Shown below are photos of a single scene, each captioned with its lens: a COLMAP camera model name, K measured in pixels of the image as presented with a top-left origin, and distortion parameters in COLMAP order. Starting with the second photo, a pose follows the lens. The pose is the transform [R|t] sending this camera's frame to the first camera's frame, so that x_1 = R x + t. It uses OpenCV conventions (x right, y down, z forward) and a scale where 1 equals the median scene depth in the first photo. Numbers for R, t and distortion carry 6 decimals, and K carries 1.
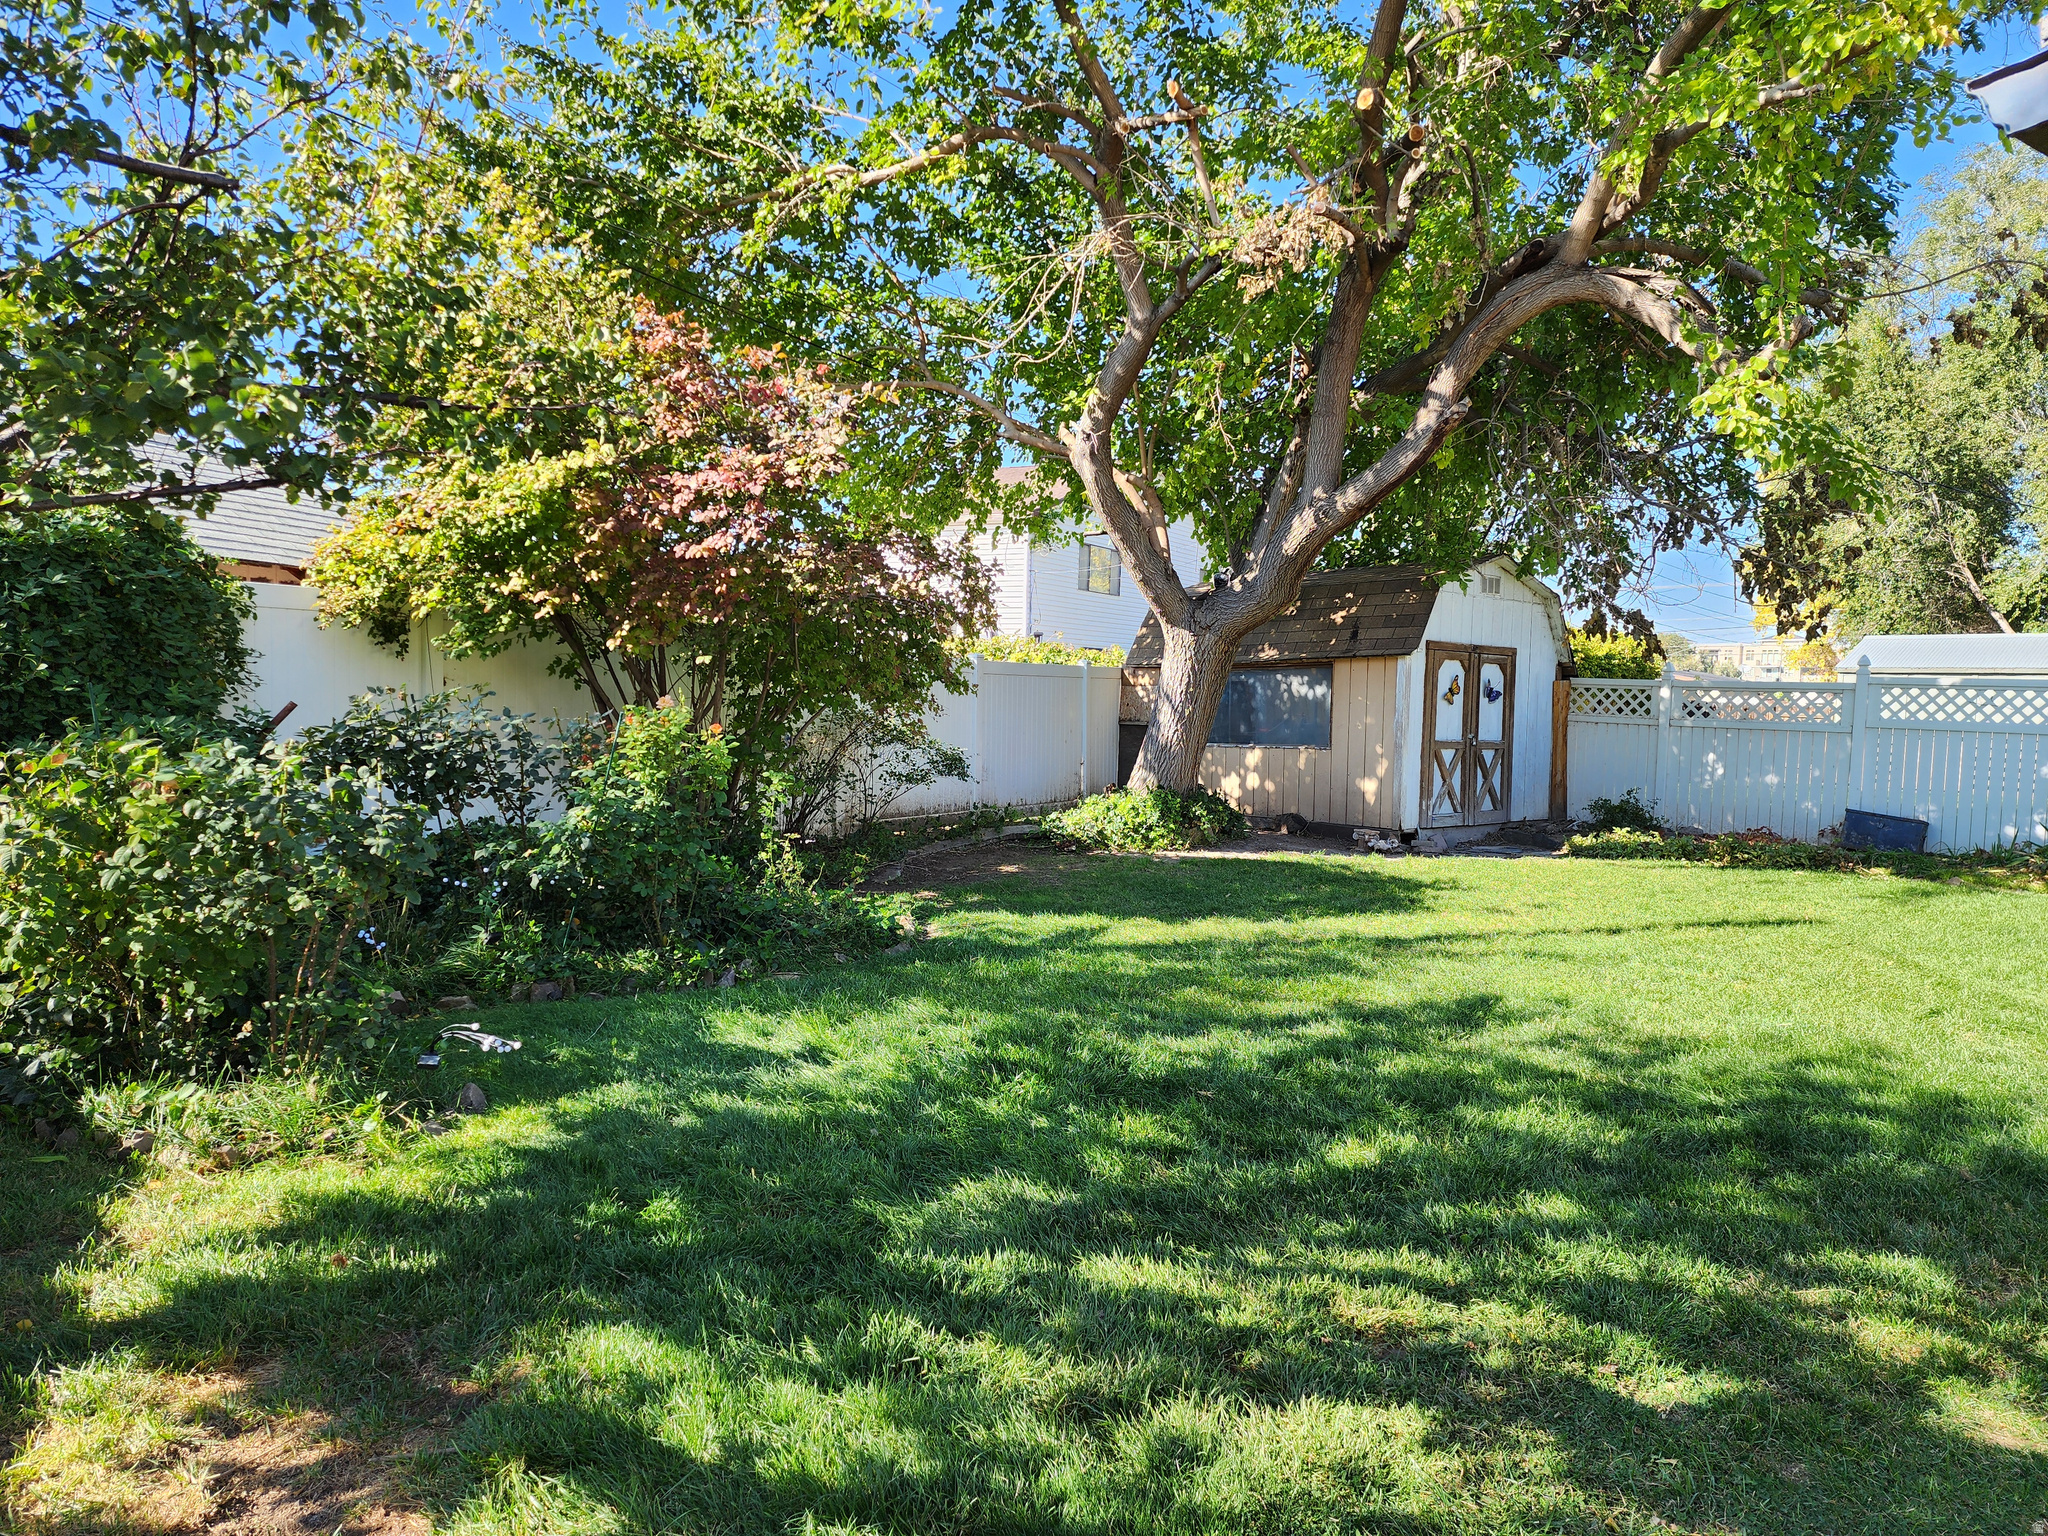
lens RADIAL K [[1342.1, 0, 1015.6], [0, 1342.1, 768.4], [0, 0, 1]] dist [0.052297, -0.012662]
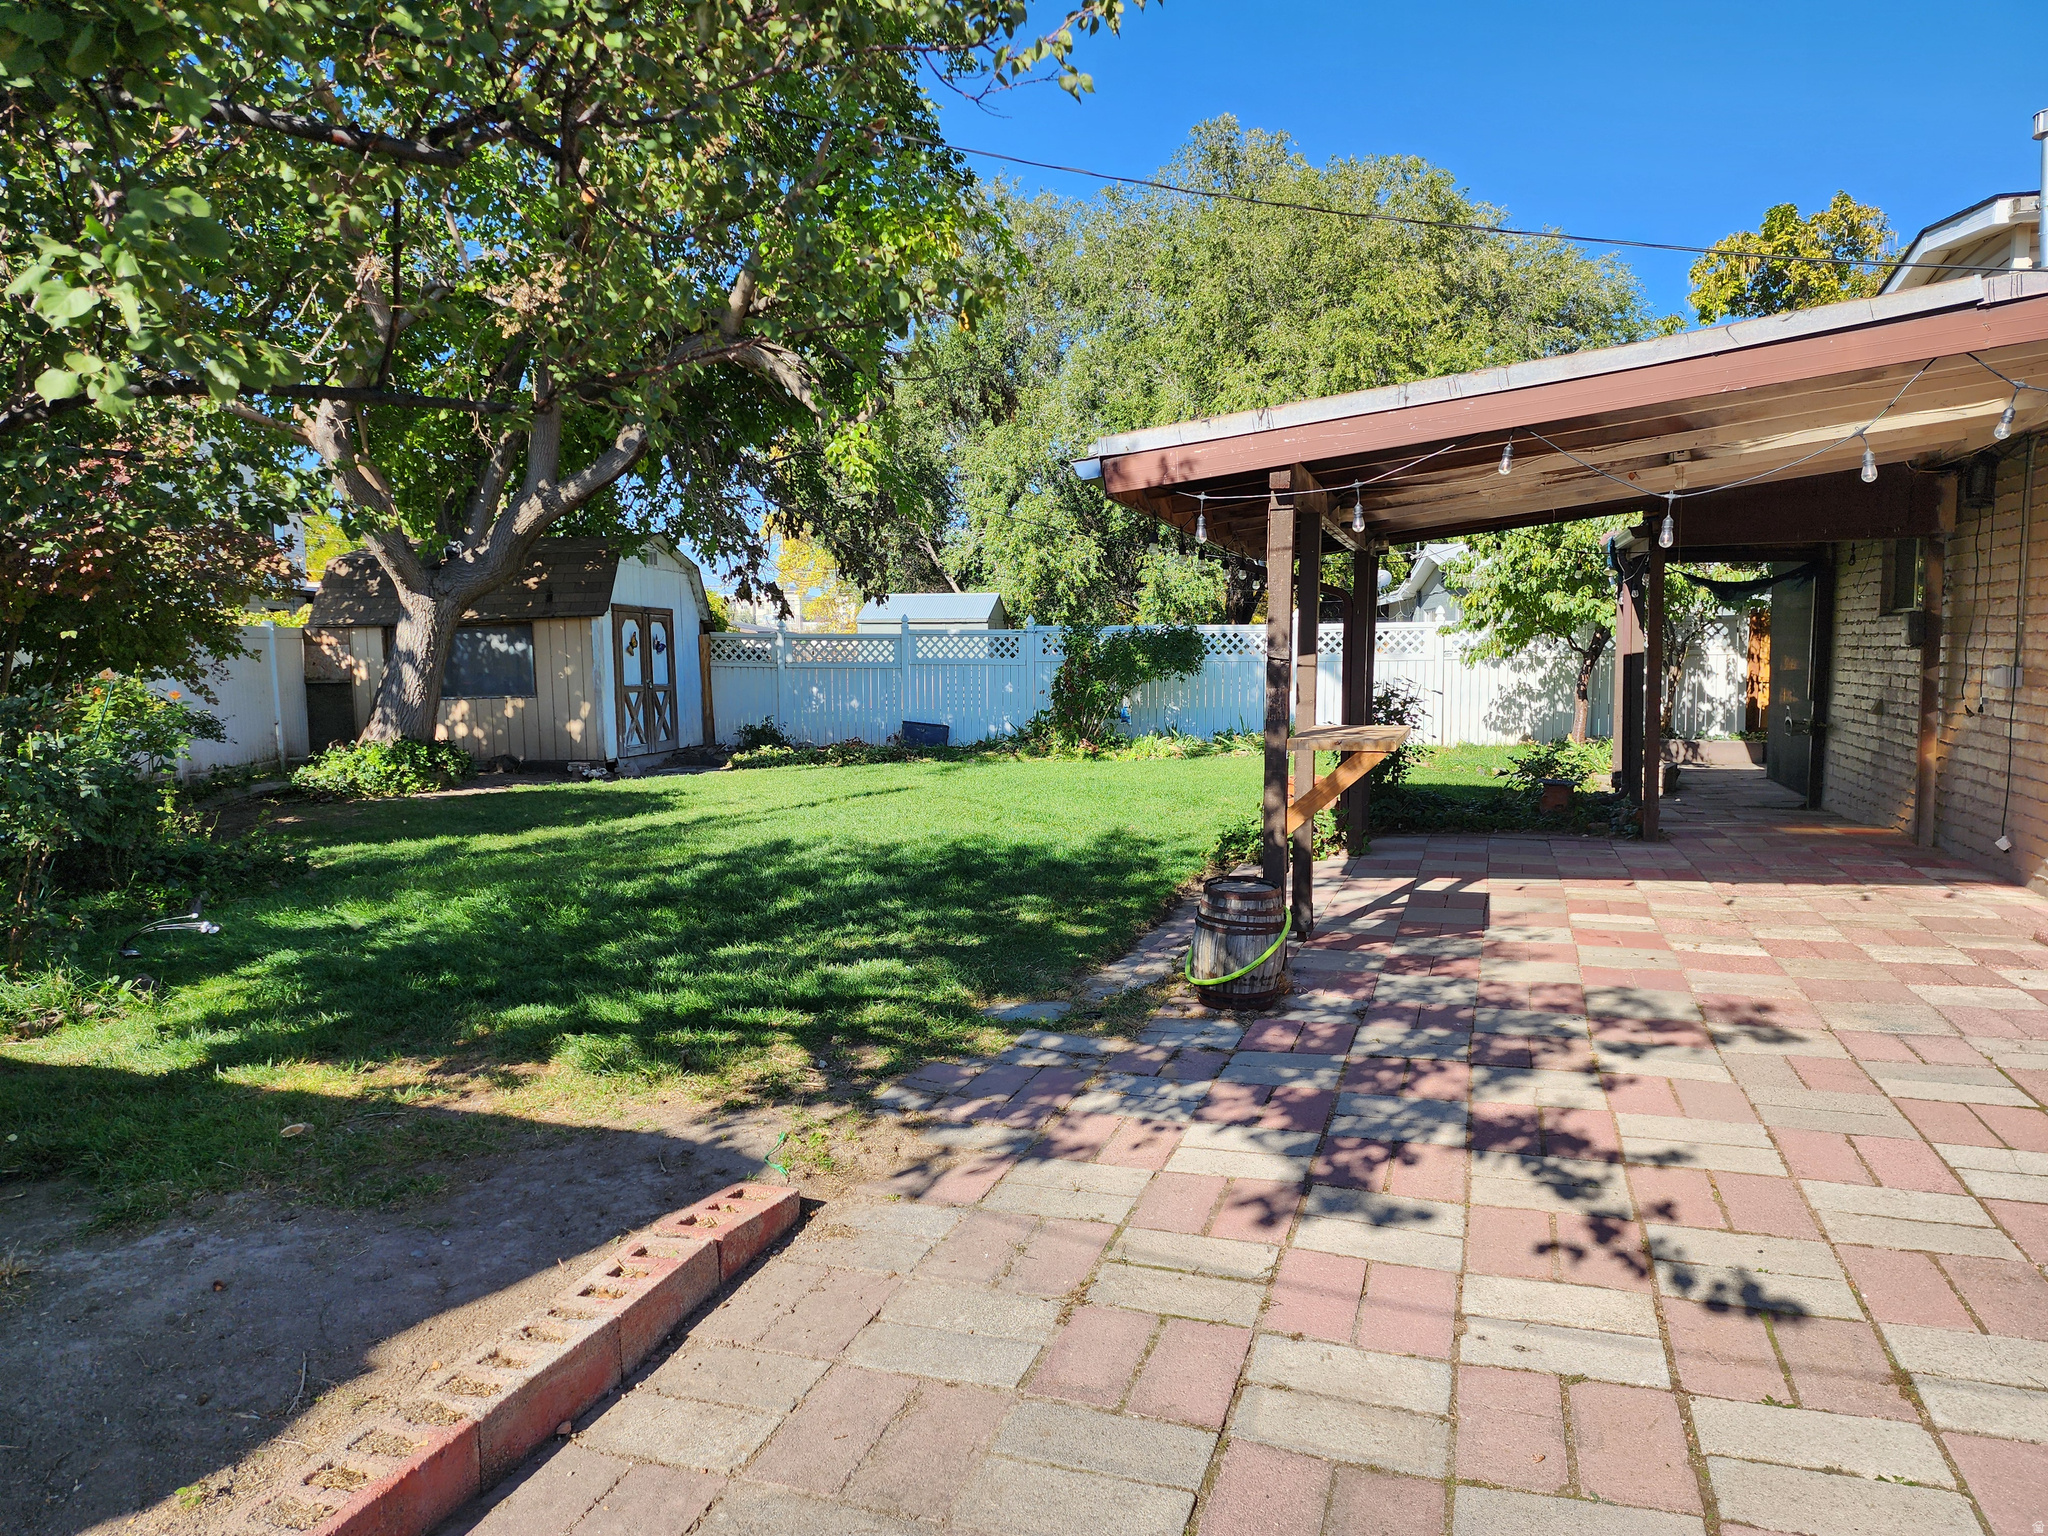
lens RADIAL K [[1342.1, 0, 1043.0], [0, 1342.1, 766.0], [0, 0, 1]] dist [0.052297, -0.012662]
pose [[0.764301, -0.082772, 0.639525, -0.196341], [0.059471, 0.996549, 0.057905, 0.003772], [-0.642111, -0.006224, 0.766586, -0.191083]]
